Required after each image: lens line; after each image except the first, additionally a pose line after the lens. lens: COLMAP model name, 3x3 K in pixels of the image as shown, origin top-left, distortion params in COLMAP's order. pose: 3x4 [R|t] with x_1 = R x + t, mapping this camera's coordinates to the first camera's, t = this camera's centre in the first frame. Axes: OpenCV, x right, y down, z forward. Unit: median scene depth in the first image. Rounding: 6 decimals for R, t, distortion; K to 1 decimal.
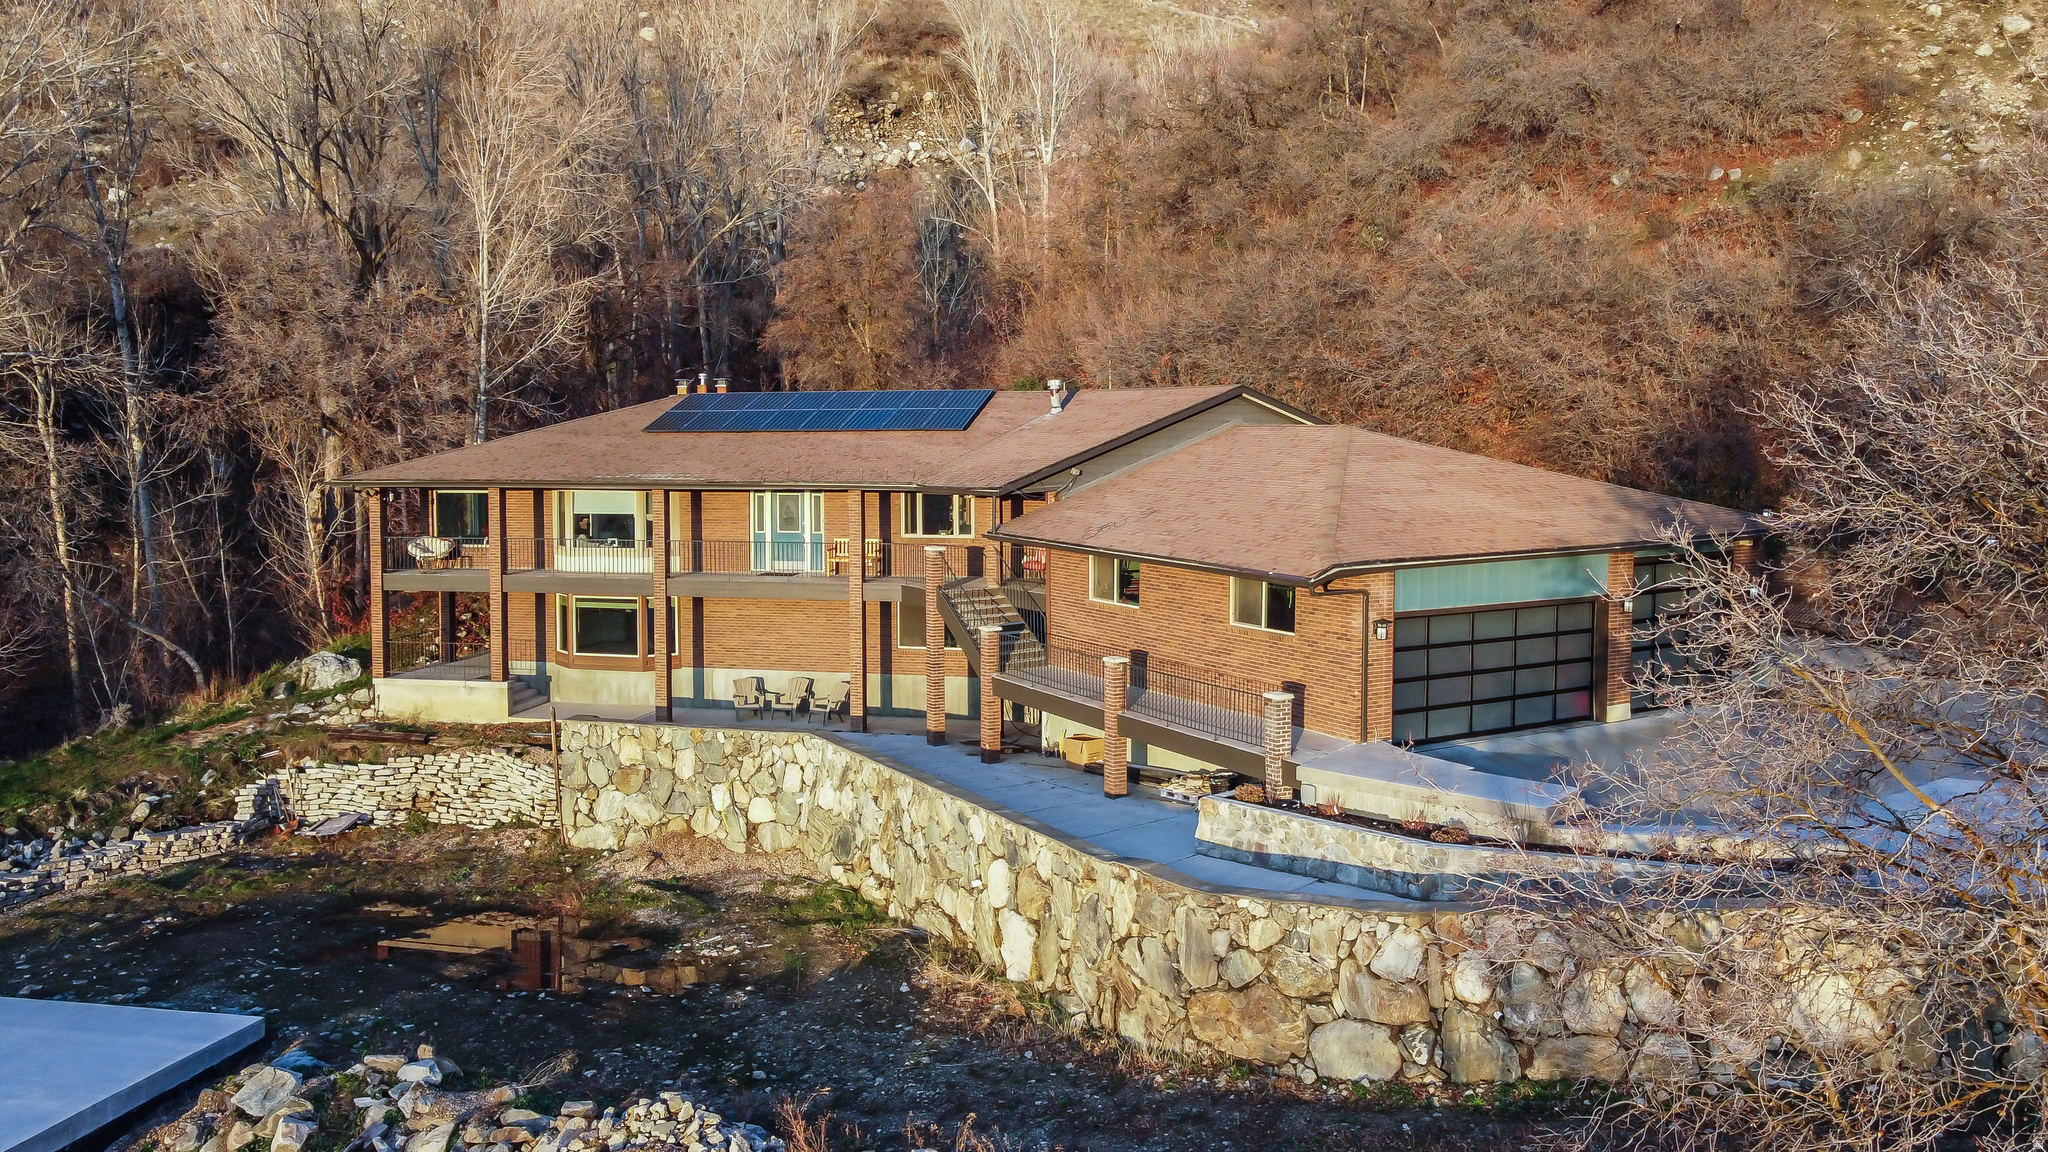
lens RADIAL K [[1619.5, 0, 1014.2], [0, 1619.5, 508.9], [0, 0, 1]] dist [-0.003233, 0.041627]
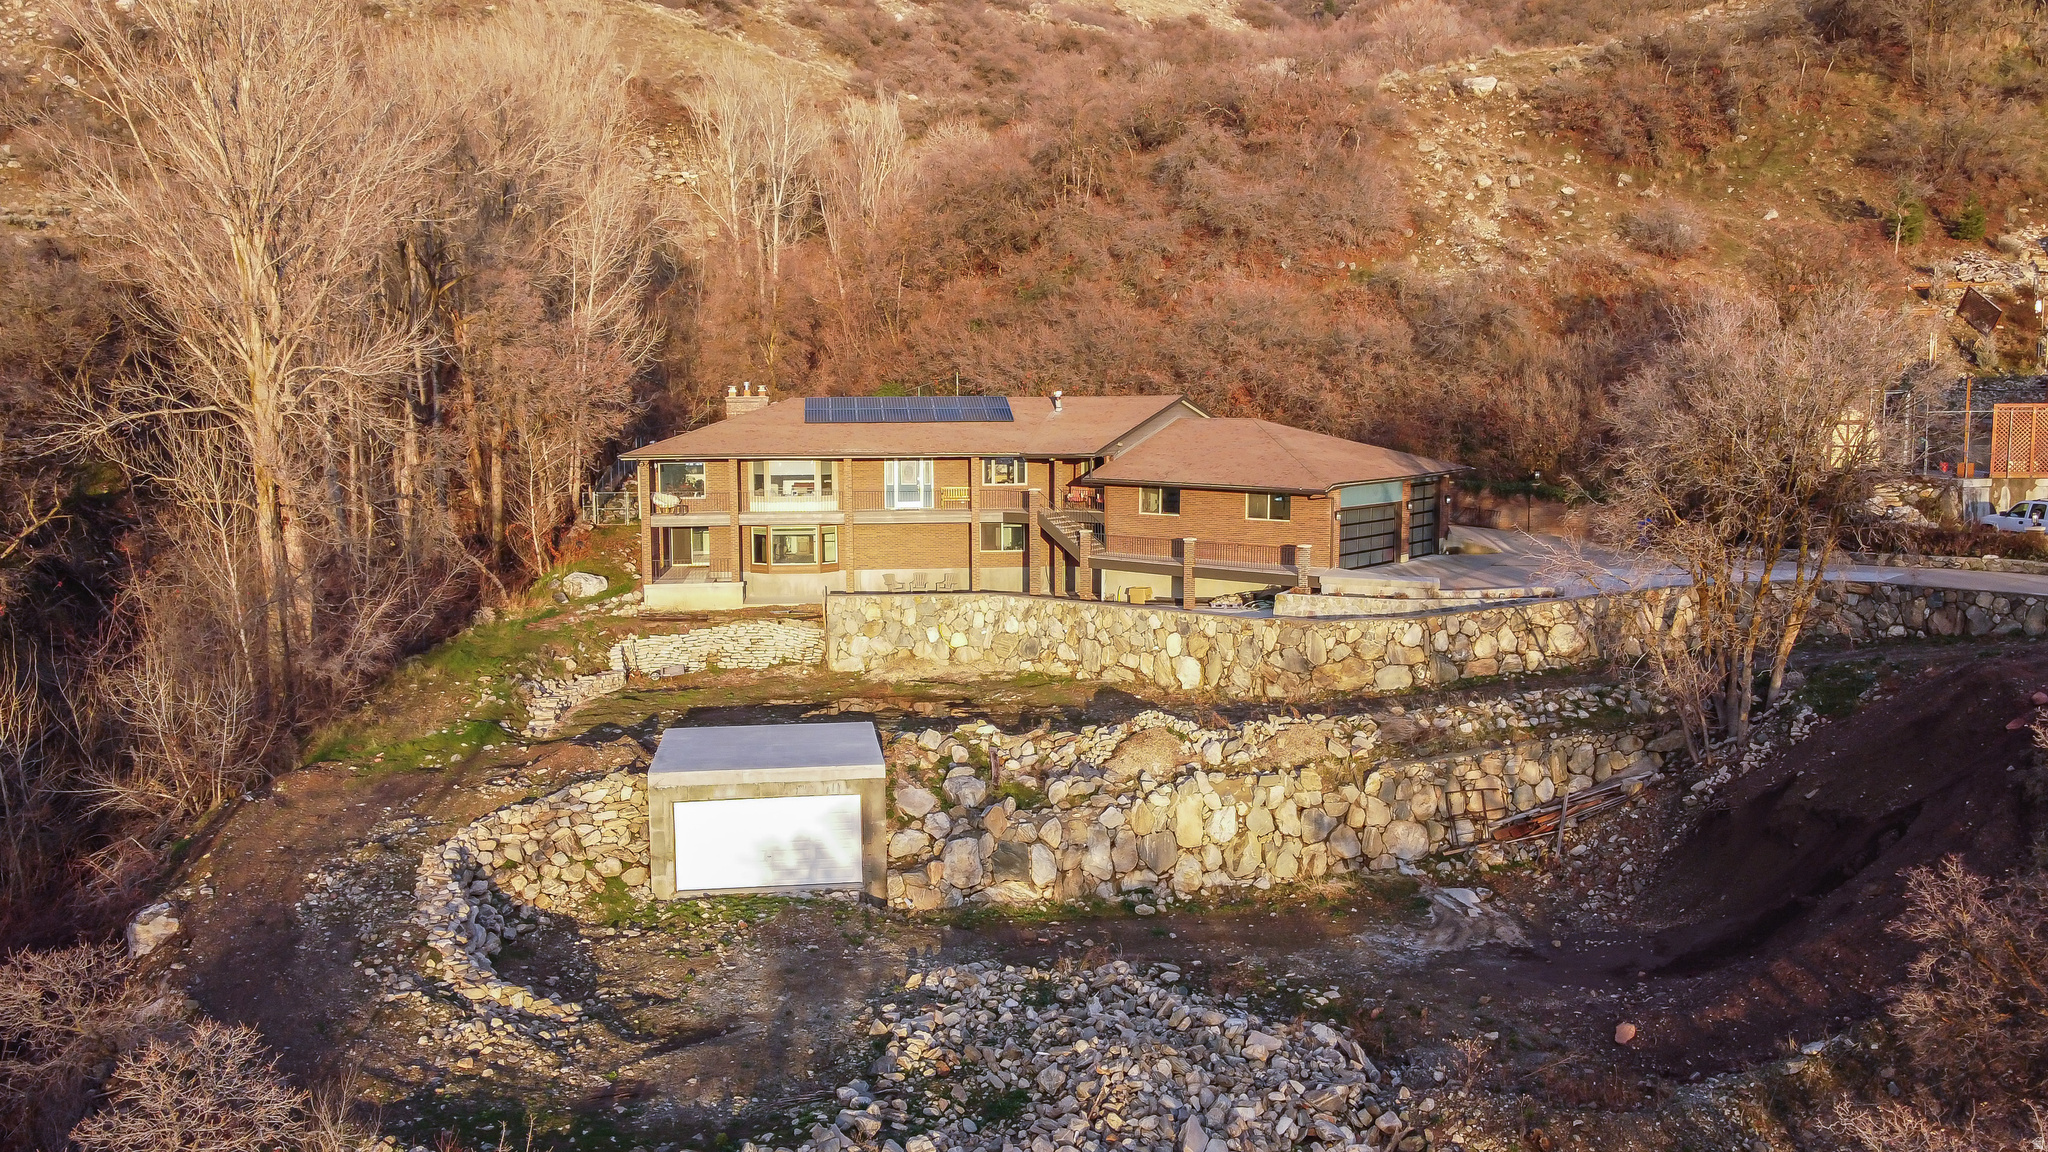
lens RADIAL K [[1581.8, 0, 1011.3], [0, 1581.8, 572.0], [0, 0, 1]] dist [-0.006877, 0.041358]
pose [[0.934252, -0.036569, 0.354733, -0.691787], [0.018658, 0.998378, 0.053783, 0.021392], [-0.356124, -0.043628, 0.933420, -0.600680]]
